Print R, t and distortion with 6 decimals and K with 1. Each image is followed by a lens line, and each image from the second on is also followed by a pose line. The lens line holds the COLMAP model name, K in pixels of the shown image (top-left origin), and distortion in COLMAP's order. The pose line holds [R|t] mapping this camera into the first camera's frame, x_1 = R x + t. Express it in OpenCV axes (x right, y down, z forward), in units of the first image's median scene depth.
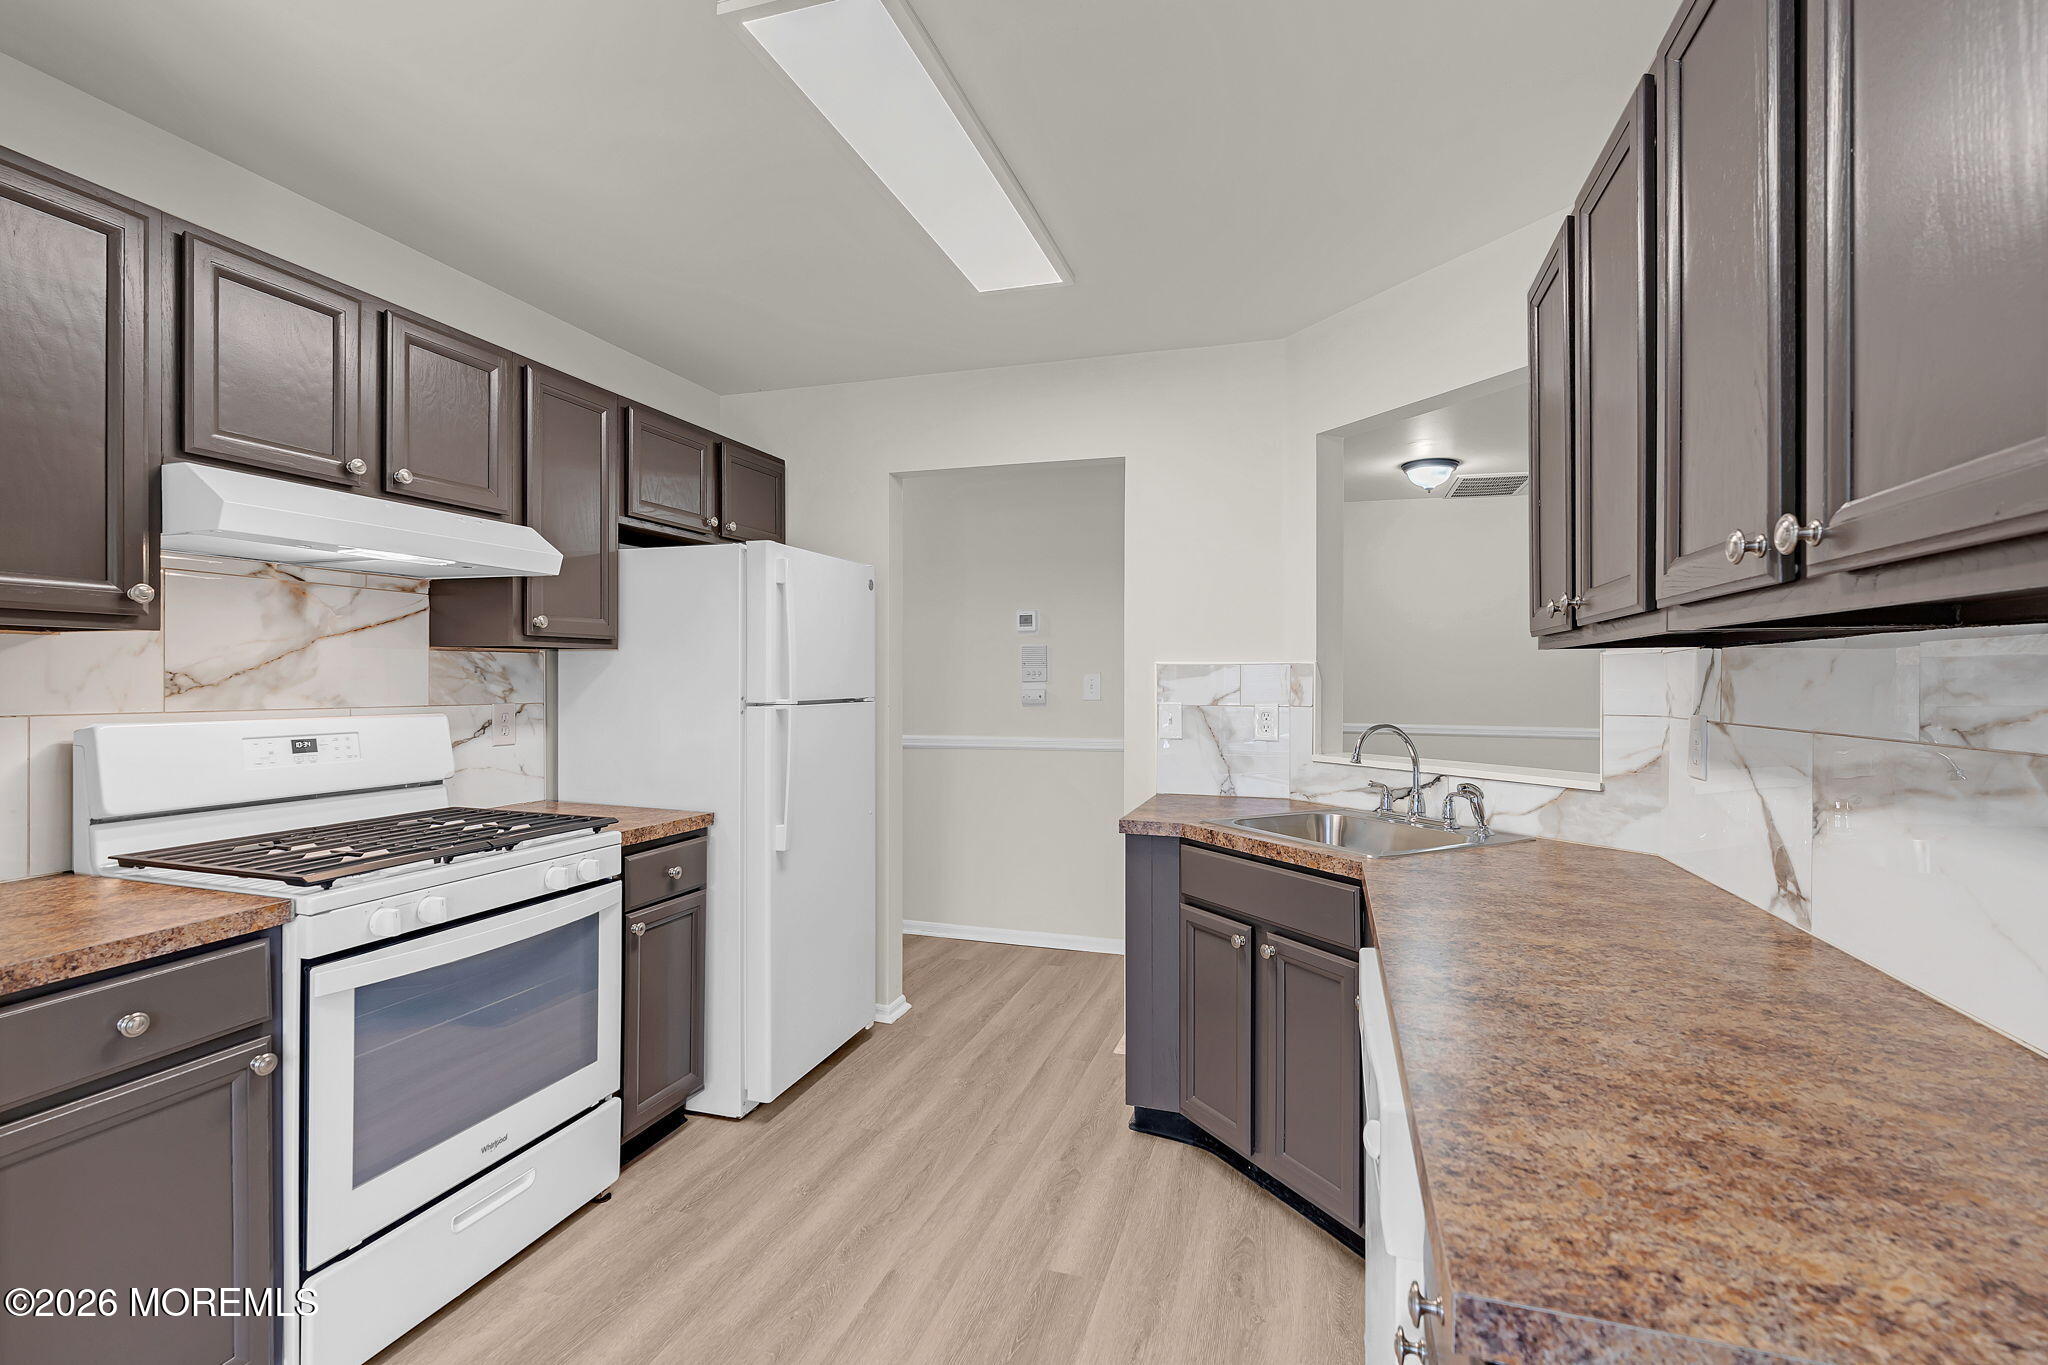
lens RADIAL K [[921.7, 0, 1024.0], [0, 921.7, 682.5], [0, 0, 1]] dist [-0.006024, -0.000018]
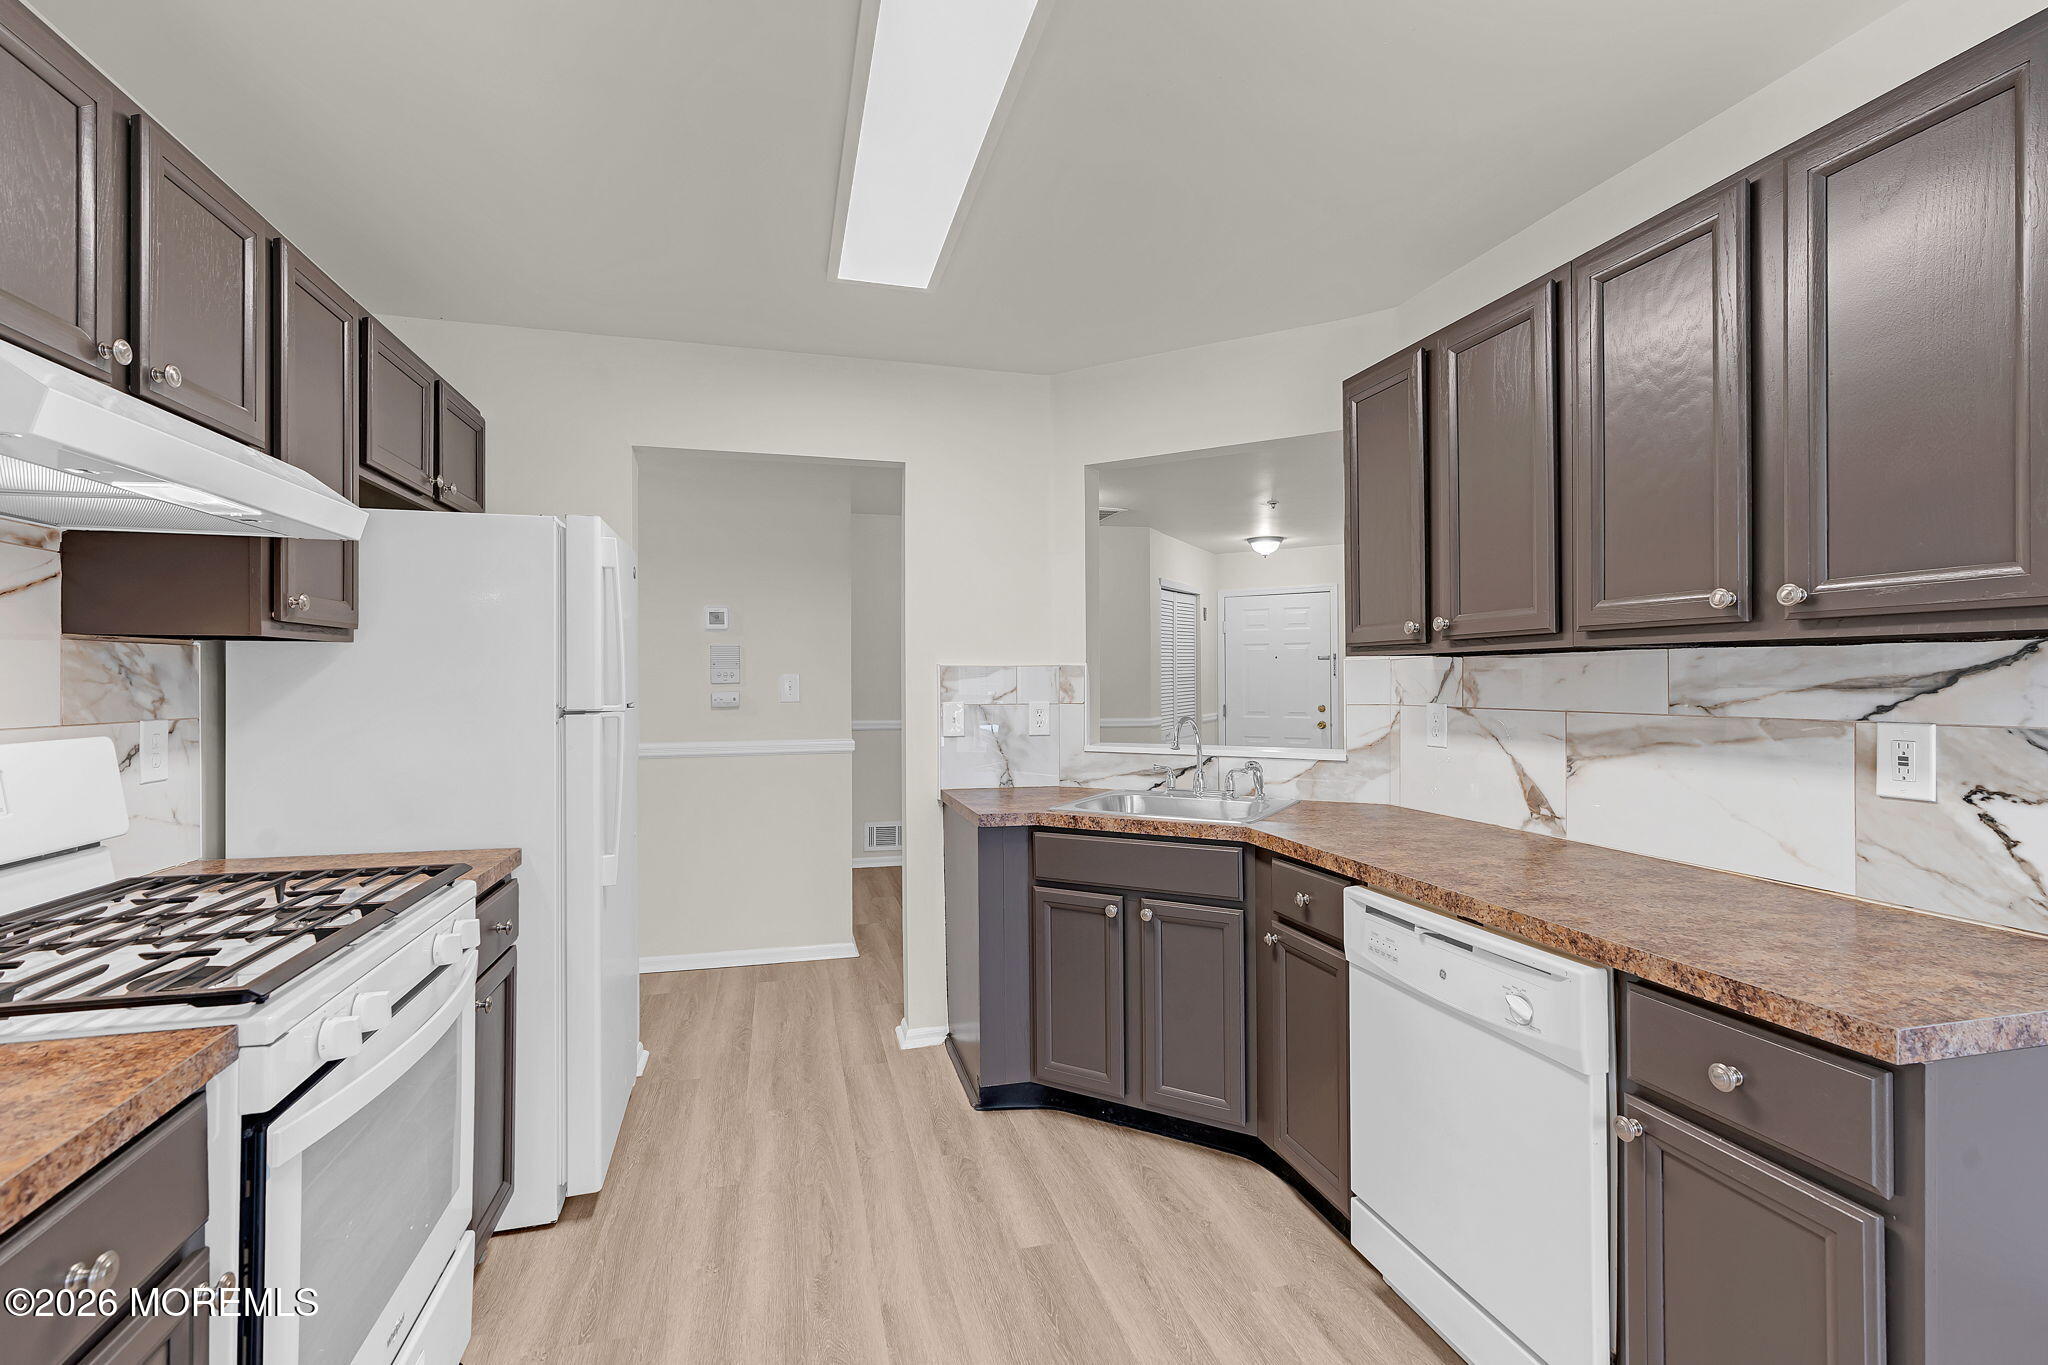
lens RADIAL K [[920.4, 0, 1010.8], [0, 920.4, 677.0], [0, 0, 1]] dist [-0.001412, 0.000119]
pose [[0.841247, -0.002313, 0.540645, -0.462076], [0.006215, 0.999966, -0.005392, -0.001176], [-0.540615, 0.007897, 0.841233, 0.107475]]
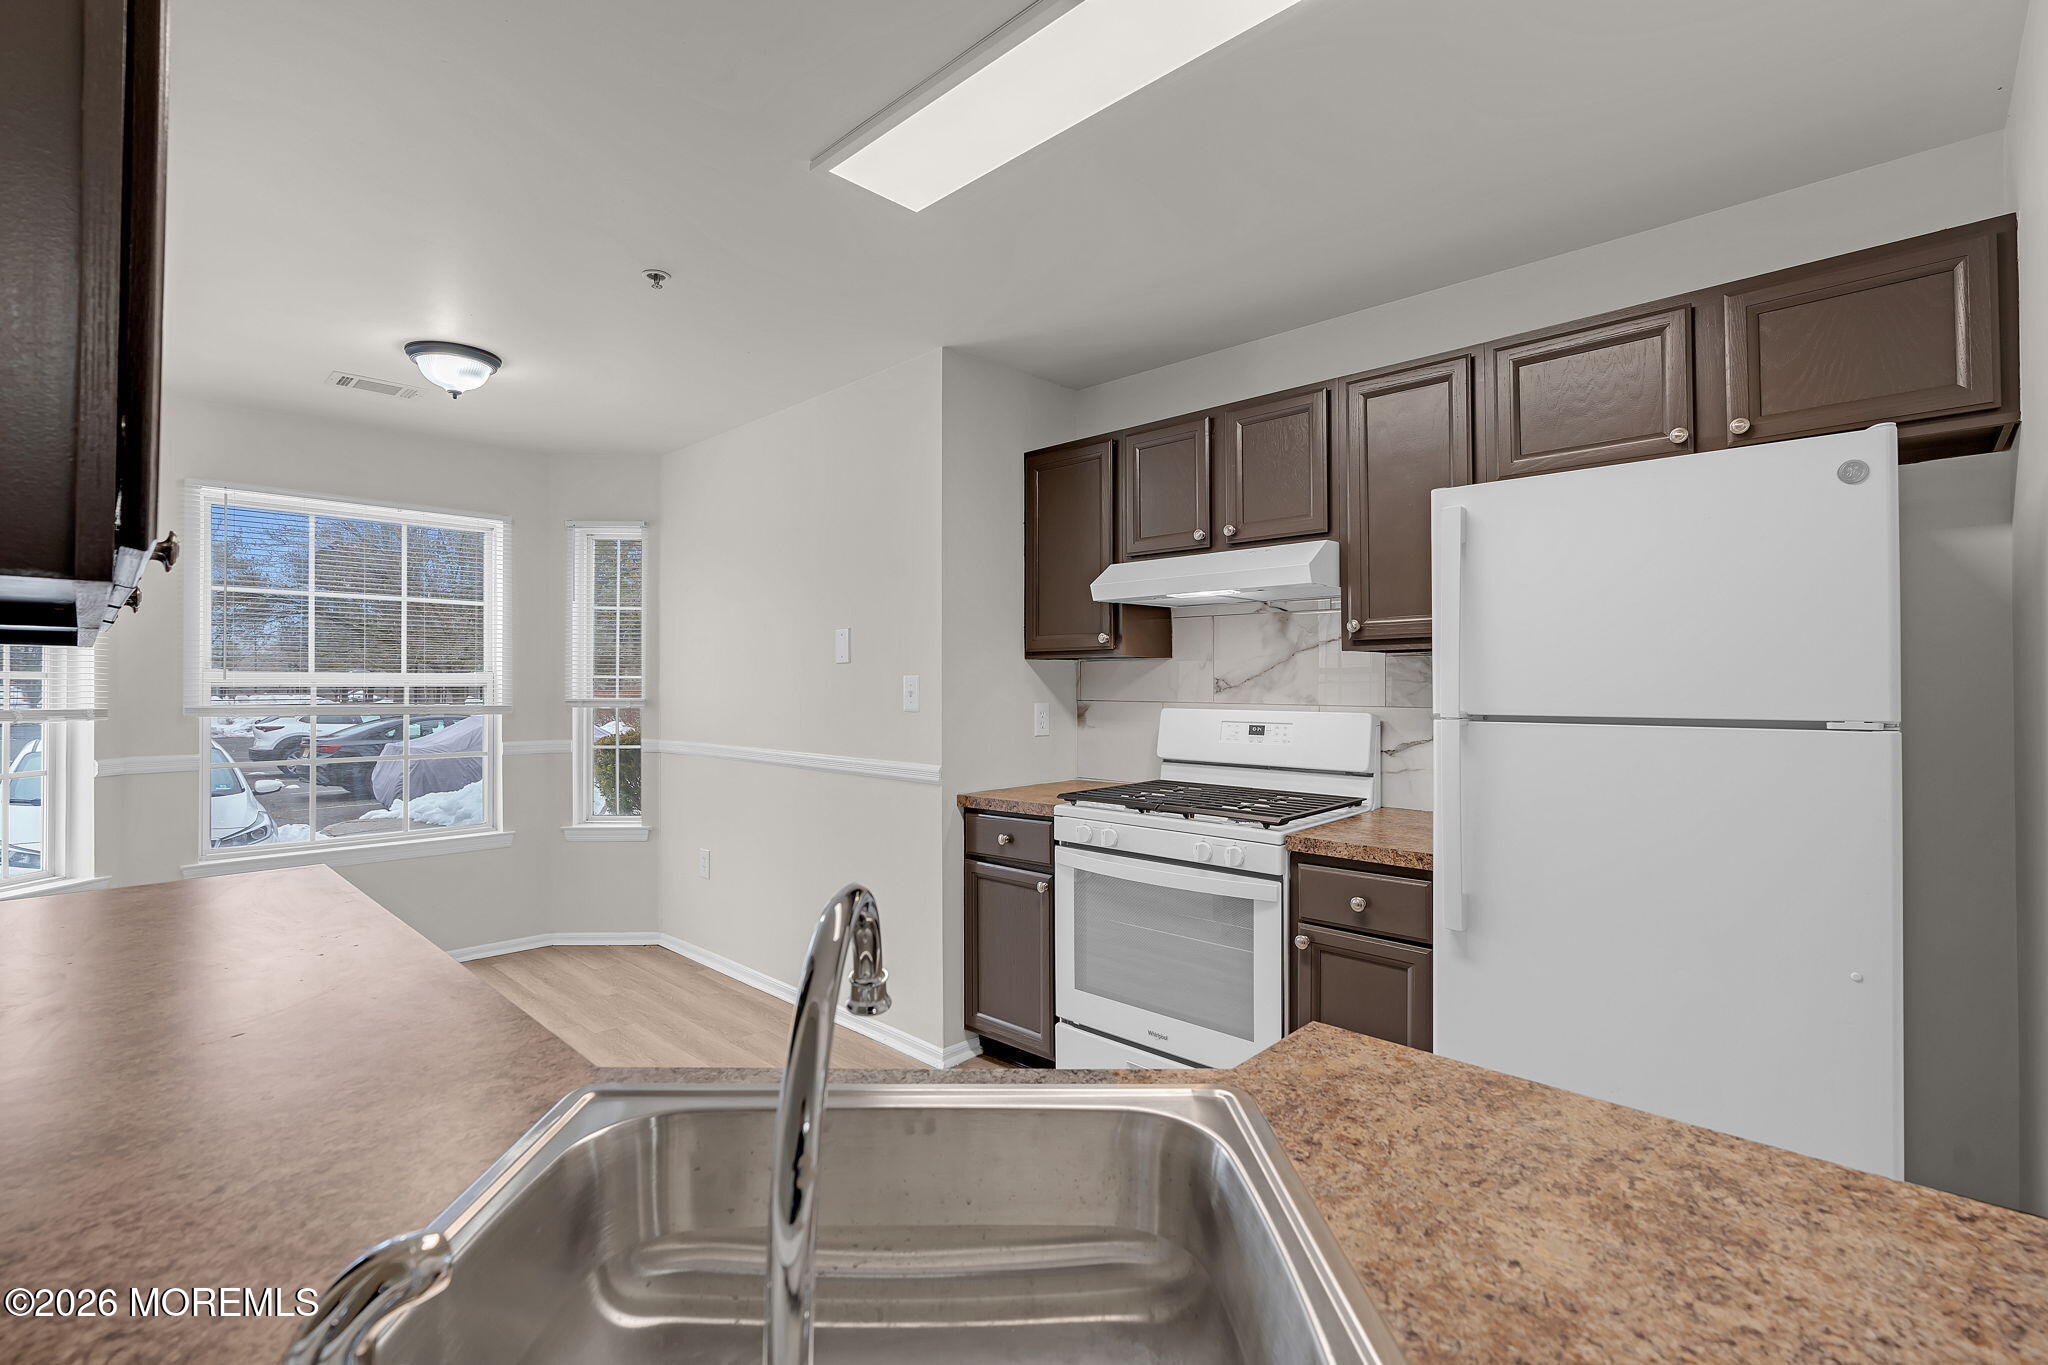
lens RADIAL K [[919.6, 0, 1030.0], [0, 919.6, 672.3], [0, 0, 1]] dist [0.000214, 0.005142]
pose [[-0.433750, -0.009839, -0.900979, 0.573029], [-0.000675, 0.999944, -0.010595, -0.003914], [0.901033, -0.003987, -0.433732, 1.159830]]
